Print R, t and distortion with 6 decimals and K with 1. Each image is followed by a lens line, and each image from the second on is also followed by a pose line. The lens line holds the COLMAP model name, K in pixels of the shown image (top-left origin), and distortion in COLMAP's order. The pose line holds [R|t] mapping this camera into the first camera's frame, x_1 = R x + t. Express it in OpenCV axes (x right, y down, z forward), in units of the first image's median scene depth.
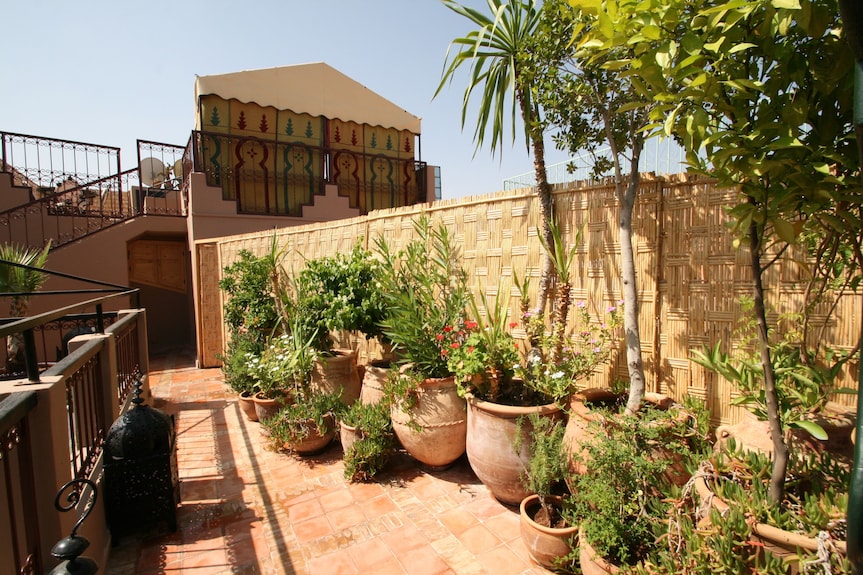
lens RADIAL K [[379.4, 0, 431.5], [0, 379.4, 287.5], [0, 0, 1]] dist [0.001222, 0.000058]
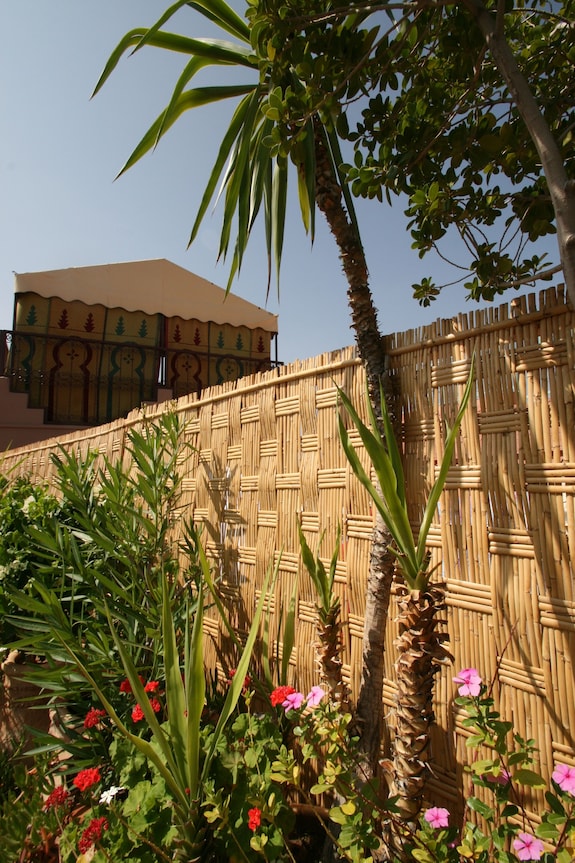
lens RADIAL K [[413.2, 0, 287.5], [0, 413.2, 431.5], [0, 0, 1]] dist [-0.017112, -0.000088]
pose [[0.998664, -0.017765, -0.048523, 0.059121], [0.009248, 0.985329, -0.170418, -0.019530], [0.050838, 0.169741, 0.984176, 0.141634]]
